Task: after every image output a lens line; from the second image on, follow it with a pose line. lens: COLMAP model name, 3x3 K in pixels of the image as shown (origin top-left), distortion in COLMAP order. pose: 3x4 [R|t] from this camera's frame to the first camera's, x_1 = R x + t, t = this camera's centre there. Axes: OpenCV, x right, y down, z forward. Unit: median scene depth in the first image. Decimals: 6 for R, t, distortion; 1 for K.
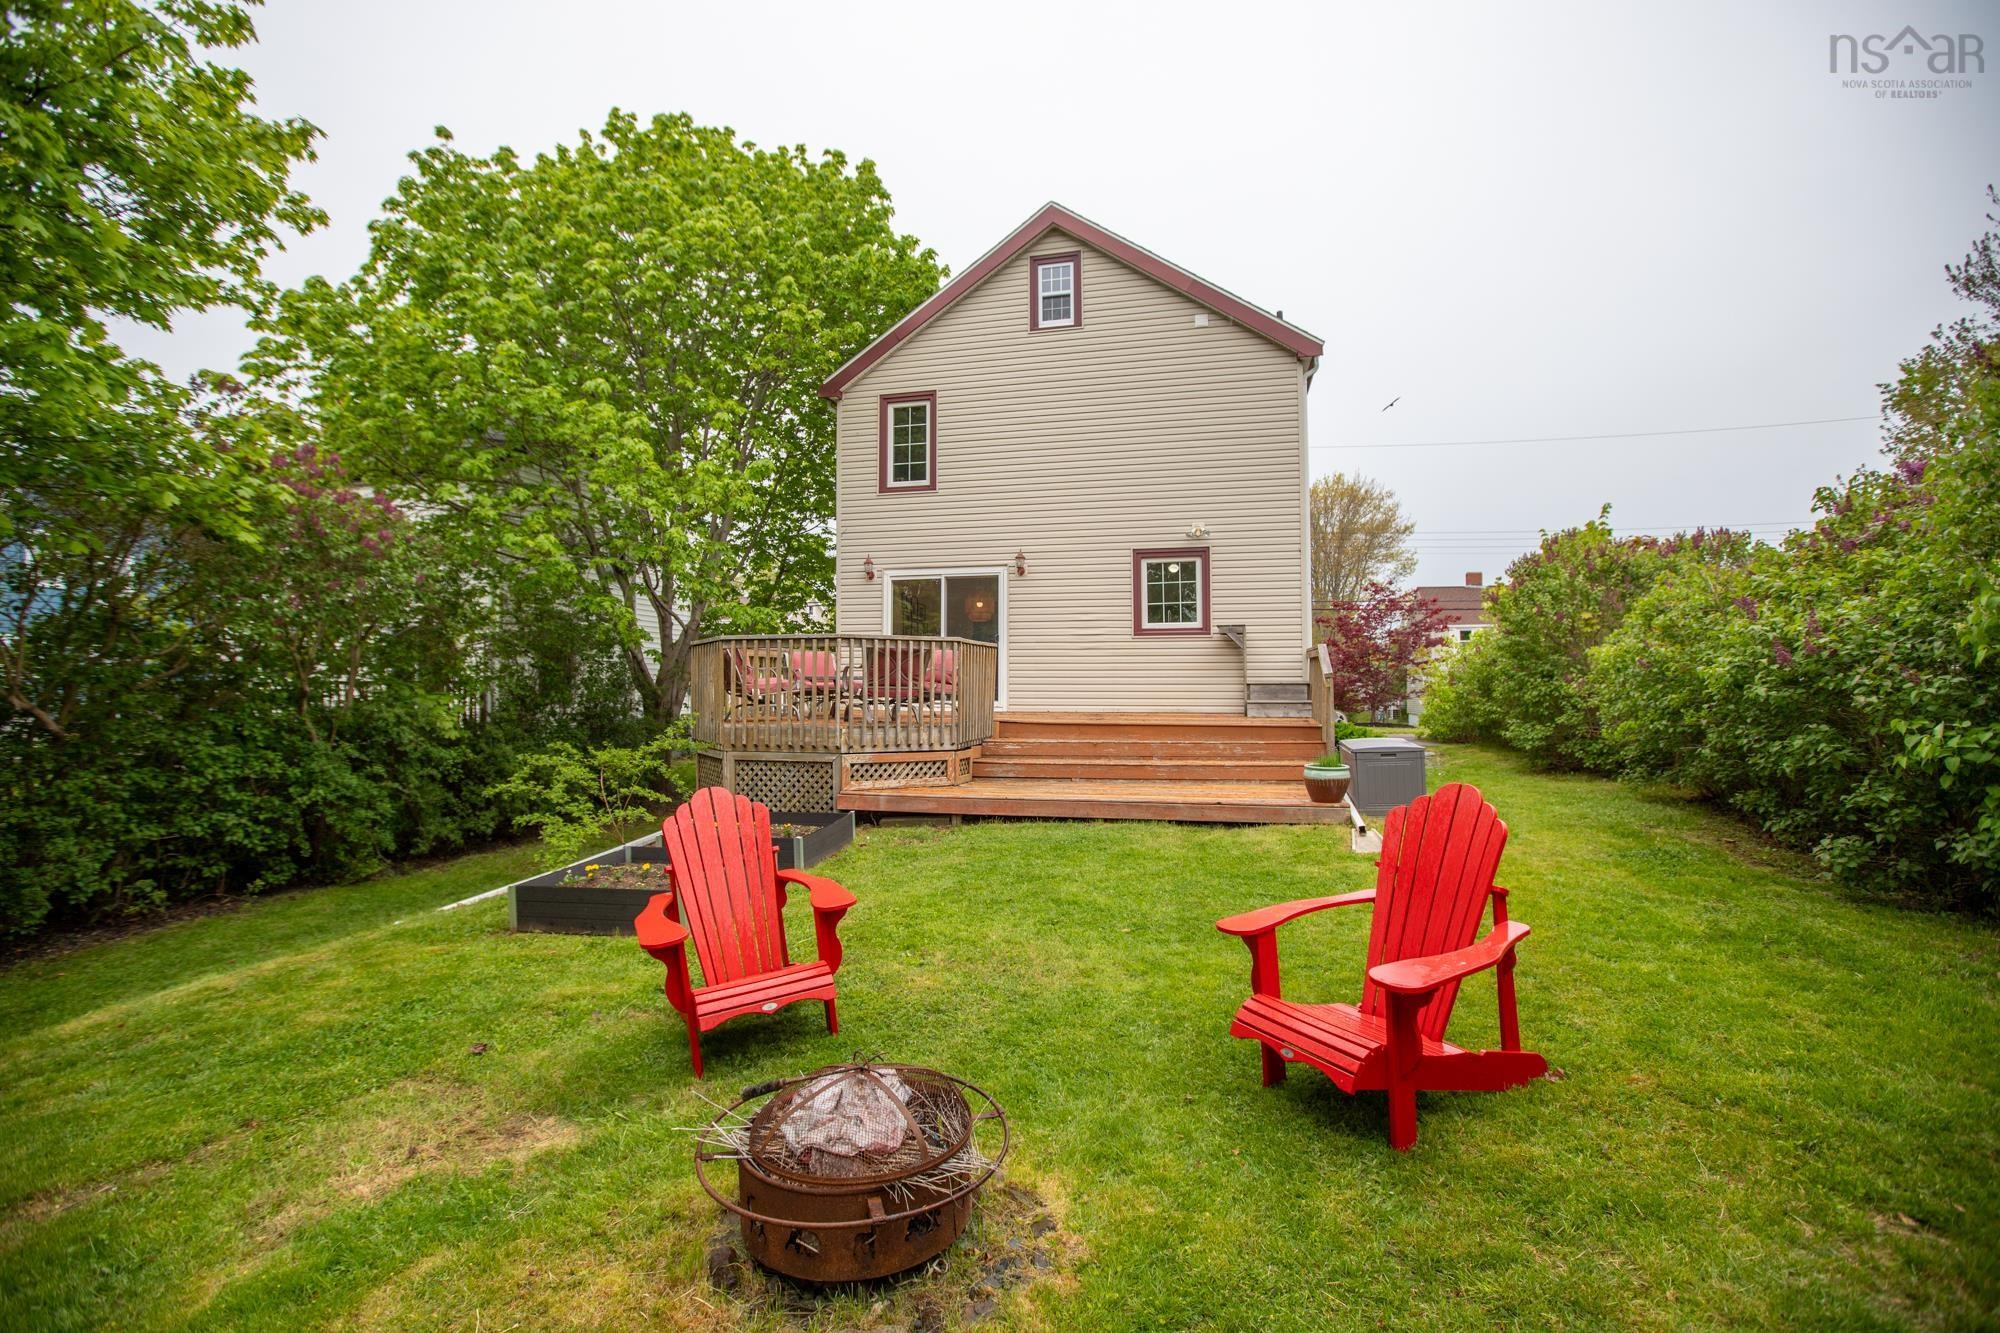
lens RADIAL K [[908.7, 0, 1000.0], [0, 908.7, 666.5], [0, 0, 1]] dist [-0.020530, 0.000055]
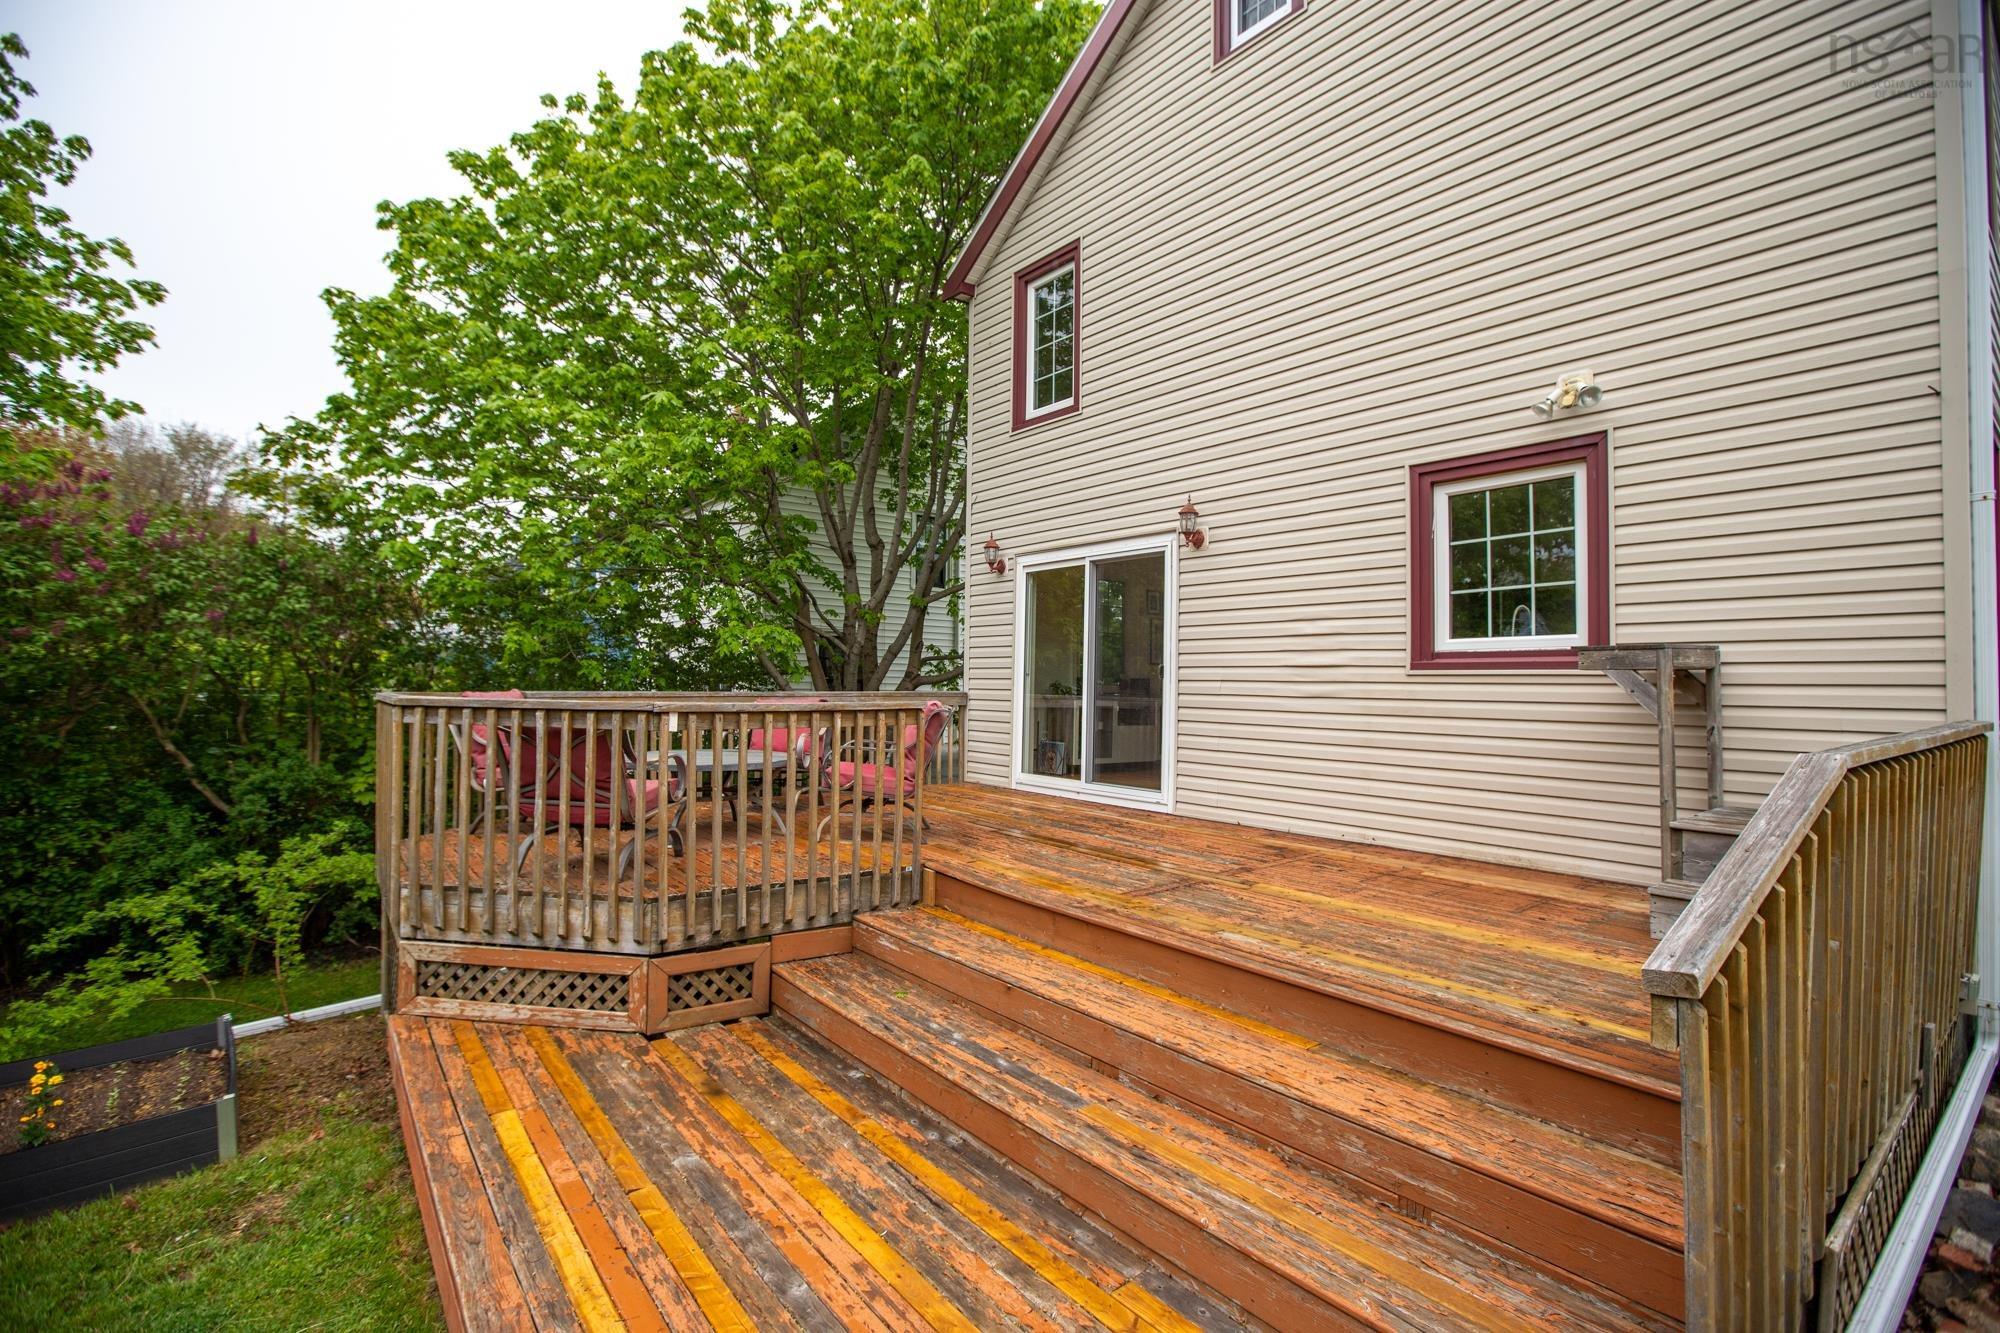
lens RADIAL K [[908.7, 0, 1000.0], [0, 908.7, 666.5], [0, 0, 1]] dist [-0.020530, 0.000055]
pose [[0.788173, 0.002274, -0.615449, 0.252044], [-0.001485, 0.999997, 0.001792, -0.034964], [0.615452, -0.000499, 0.788175, 0.538920]]
